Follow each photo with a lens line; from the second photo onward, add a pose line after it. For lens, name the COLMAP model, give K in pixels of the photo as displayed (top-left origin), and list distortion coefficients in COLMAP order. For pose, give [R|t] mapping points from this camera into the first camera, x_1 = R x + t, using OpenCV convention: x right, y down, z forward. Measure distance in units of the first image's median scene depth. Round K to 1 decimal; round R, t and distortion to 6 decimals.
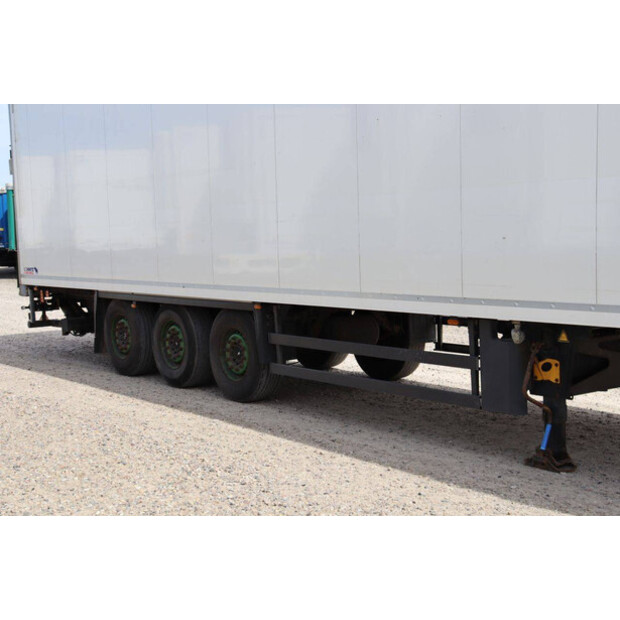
lens RADIAL K [[963.1, 0, 310.0], [0, 963.1, 310.0], [0, 0, 1]] dist [0.116129, 0.031815]
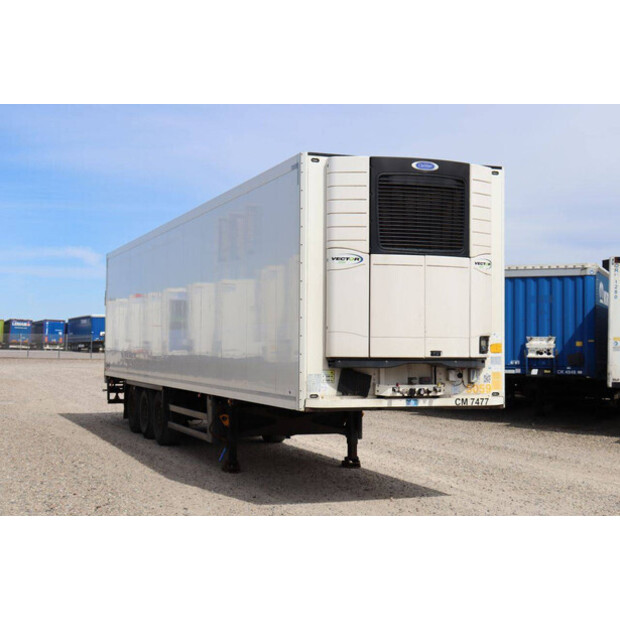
lens RADIAL K [[1011.2, 0, 310.0], [0, 1011.2, 310.0], [0, 0, 1]] dist [0.088215, 0.097508]
pose [[0.954287, 0.033037, -0.297061, 0.506927], [-0.068507, 0.991590, -0.109797, 0.026667], [0.290935, 0.125128, 0.948525, -0.470104]]
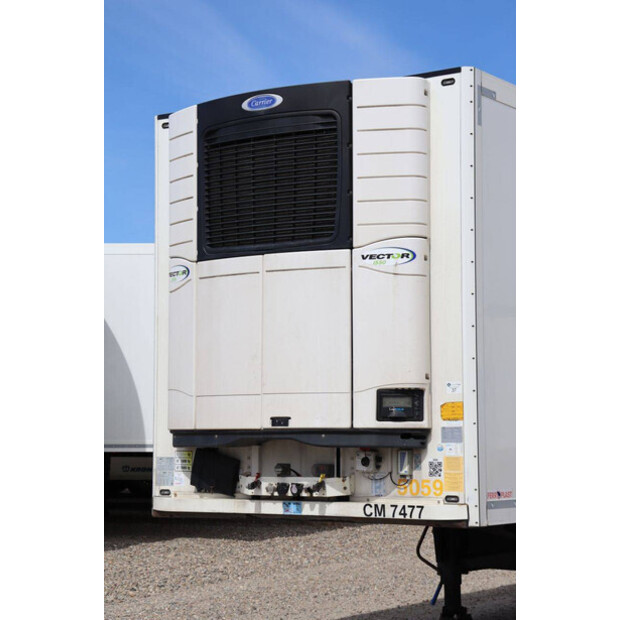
lens RADIAL K [[1467.5, 0, 310.0], [0, 1467.5, 310.0], [0, 0, 1]] dist [0.420113, 0.193002]
pose [[0.324026, -0.042227, -0.945105, 0.996325], [-0.094179, 0.992601, -0.076639, -0.033248], [0.941349, 0.113842, 0.317652, 0.106197]]
